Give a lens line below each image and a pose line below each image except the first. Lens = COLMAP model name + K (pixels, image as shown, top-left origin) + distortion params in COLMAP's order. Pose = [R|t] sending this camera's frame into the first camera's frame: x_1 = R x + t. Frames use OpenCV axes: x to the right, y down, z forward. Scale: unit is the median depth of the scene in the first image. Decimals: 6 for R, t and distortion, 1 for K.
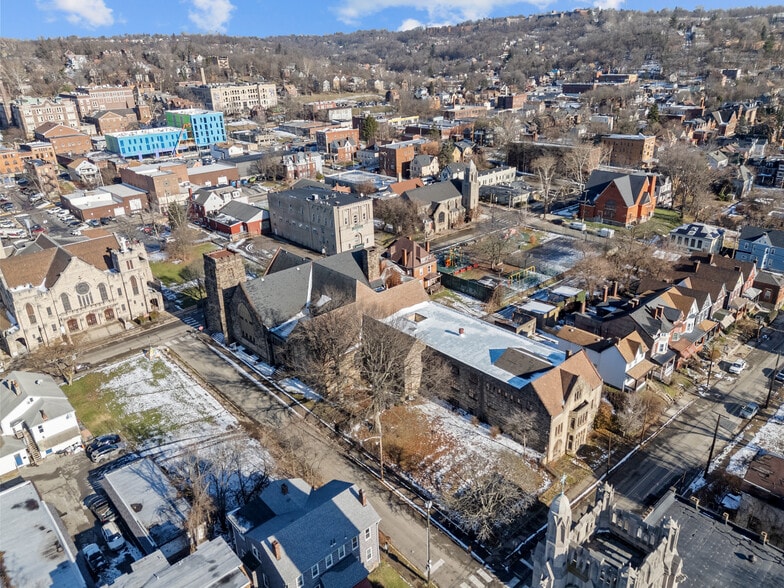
lens RADIAL K [[570.9, 0, 393.2], [0, 570.9, 289.1], [0, 0, 1]] dist [0.073064, -0.065264]
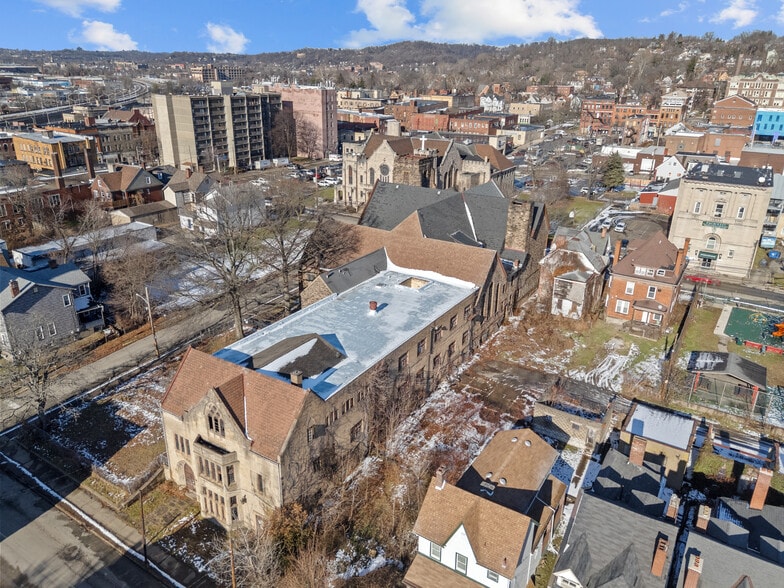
lens RADIAL K [[570.9, 0, 397.3], [0, 570.9, 293.2], [0, 0, 1]] dist [0.073064, -0.065264]
pose [[0.272927, 0.392008, -0.878545, 0.551308], [-0.398582, 0.877226, 0.267596, -0.097473], [0.875582, 0.277138, 0.395665, 0.621285]]
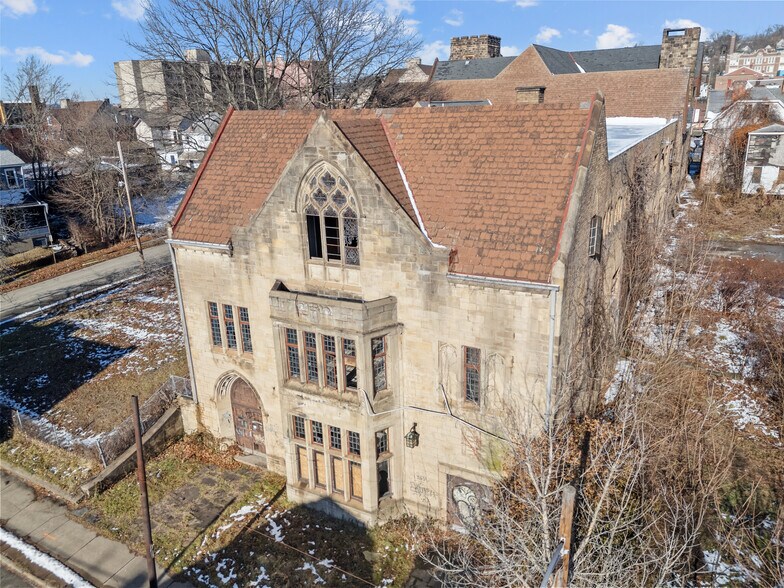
lens RADIAL K [[570.9, 0, 397.3], [0, 570.9, 291.6], [0, 0, 1]] dist [0.073064, -0.065264]
pose [[0.334659, 0.314866, -0.888179, 0.354496], [-0.349973, 0.916644, 0.193089, 0.106789], [0.874941, 0.246220, 0.416958, 0.650098]]
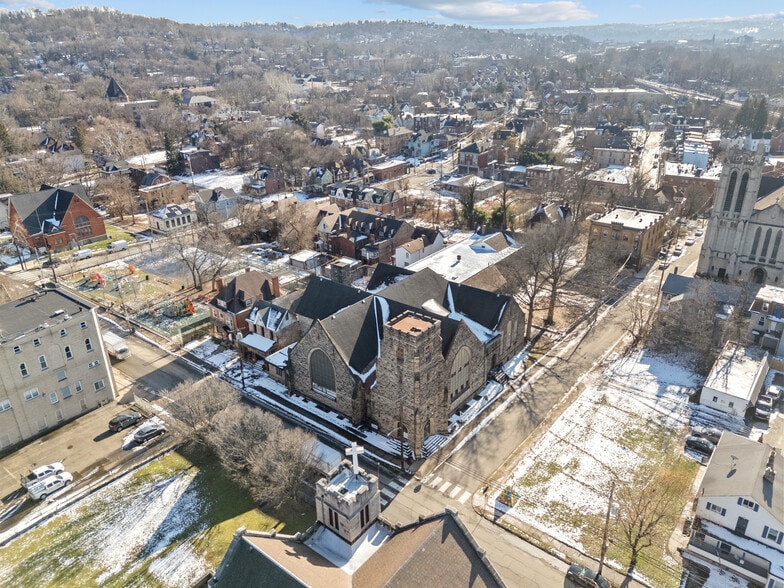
lens RADIAL K [[570.9, 0, 393.7], [0, 570.9, 286.6], [0, 0, 1]] dist [0.073064, -0.065264]
pose [[-0.153731, -0.361201, 0.919729, -0.804837], [0.406522, 0.825251, 0.392046, -0.328810], [-0.900615, 0.434159, 0.019969, 0.913085]]
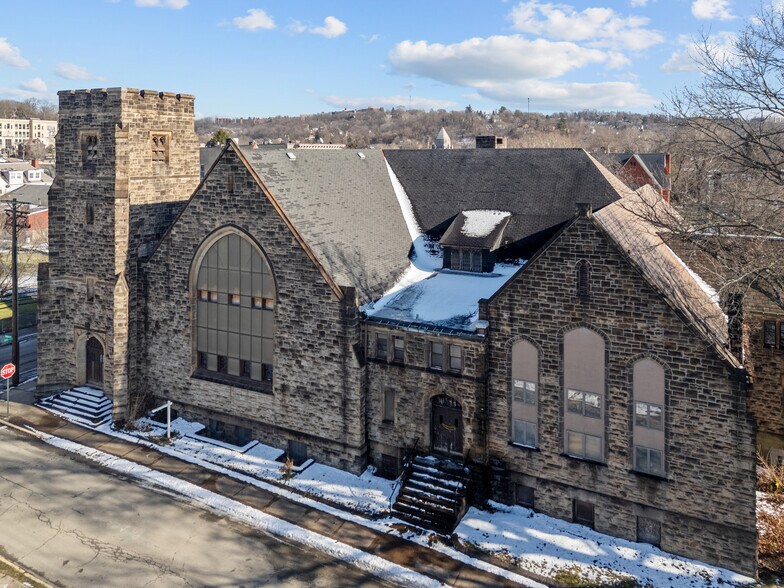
lens RADIAL K [[611.6, 0, 389.4], [0, 611.6, 162.4], [0, 0, 1]] dist [0.049330, -0.016695]
pose [[0.939818, 0.027707, 0.340550, -0.258472], [0.101334, 0.929259, -0.355259, 0.093575], [-0.326302, 0.368388, 0.870527, 0.631850]]
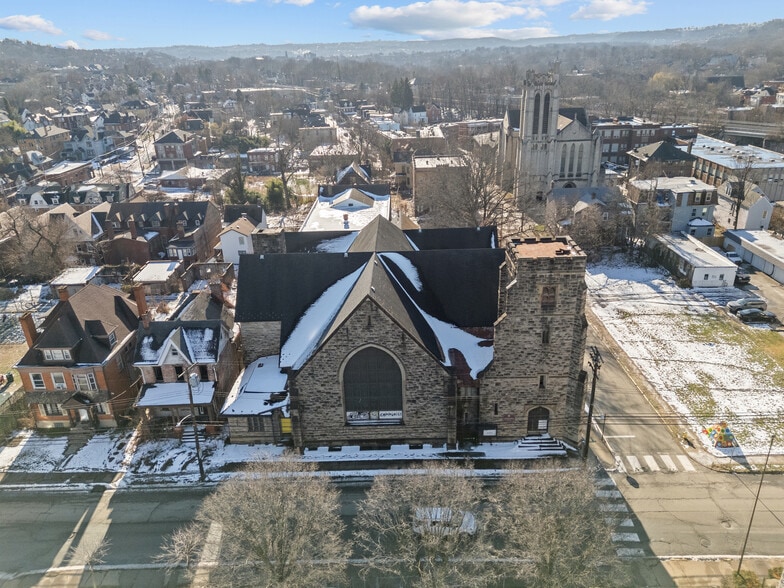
lens RADIAL K [[570.9, 0, 392.5], [0, 570.9, 289.7], [0, 0, 1]] dist [0.073064, -0.065264]
pose [[-0.724739, -0.217244, 0.653879, -0.460365], [0.315590, 0.738938, 0.595293, -0.297614], [-0.612500, 0.637790, -0.466978, 1.184511]]
